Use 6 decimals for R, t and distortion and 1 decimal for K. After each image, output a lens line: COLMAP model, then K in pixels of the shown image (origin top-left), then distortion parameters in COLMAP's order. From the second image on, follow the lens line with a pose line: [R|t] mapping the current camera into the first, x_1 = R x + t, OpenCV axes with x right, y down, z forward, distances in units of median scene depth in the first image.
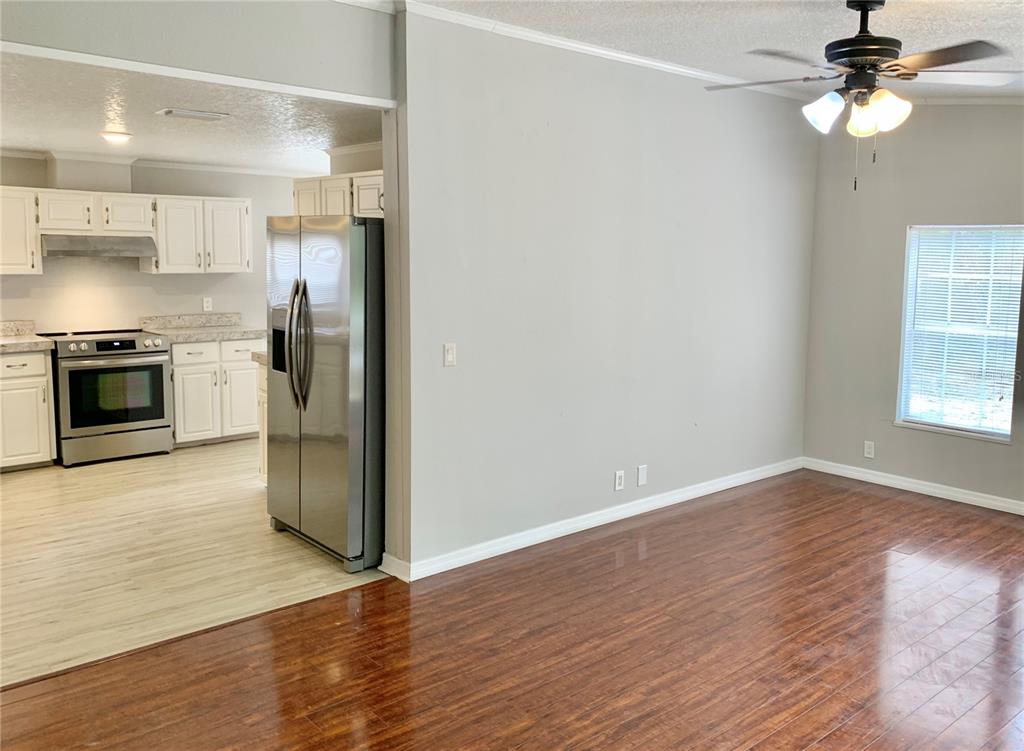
lens RADIAL K [[863.1, 0, 549.4], [0, 863.1, 352.3], [0, 0, 1]] dist [0.047663, -0.082501]
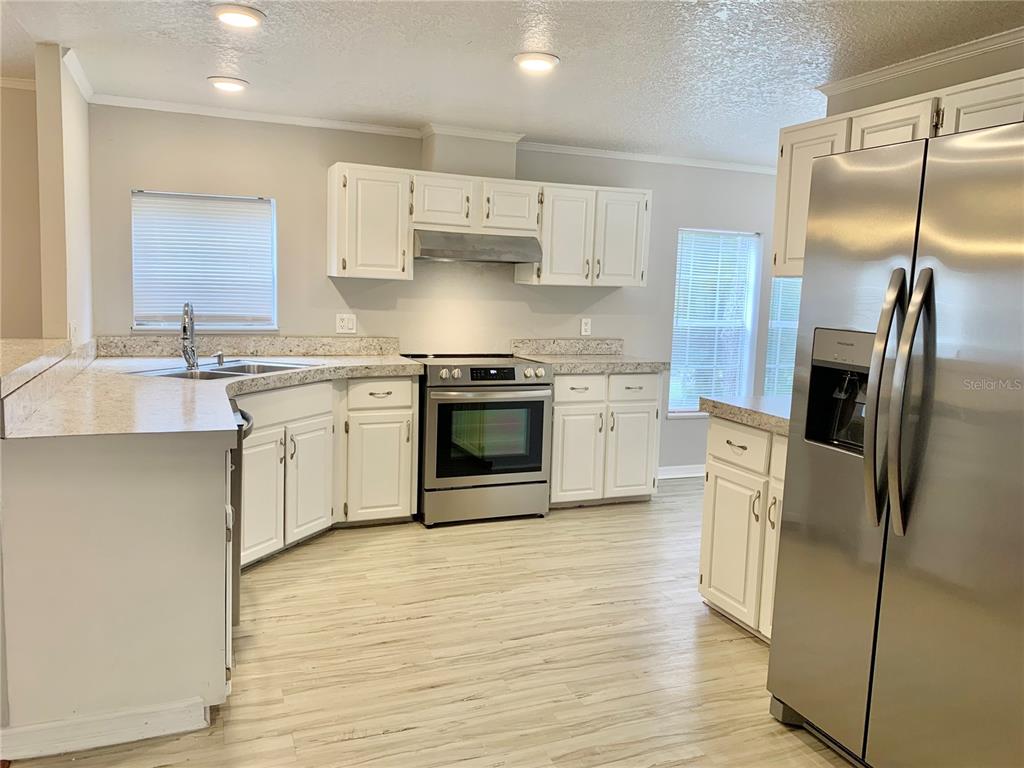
lens RADIAL K [[772.5, 0, 512.0], [0, 772.5, 384.0], [0, 0, 1]] dist [0.070935, -0.094564]
pose [[0.939046, 0.057748, -0.338908, -0.356928], [-0.057800, 0.998279, 0.009949, -0.009624], [0.338899, 0.010246, 0.940767, 0.514864]]
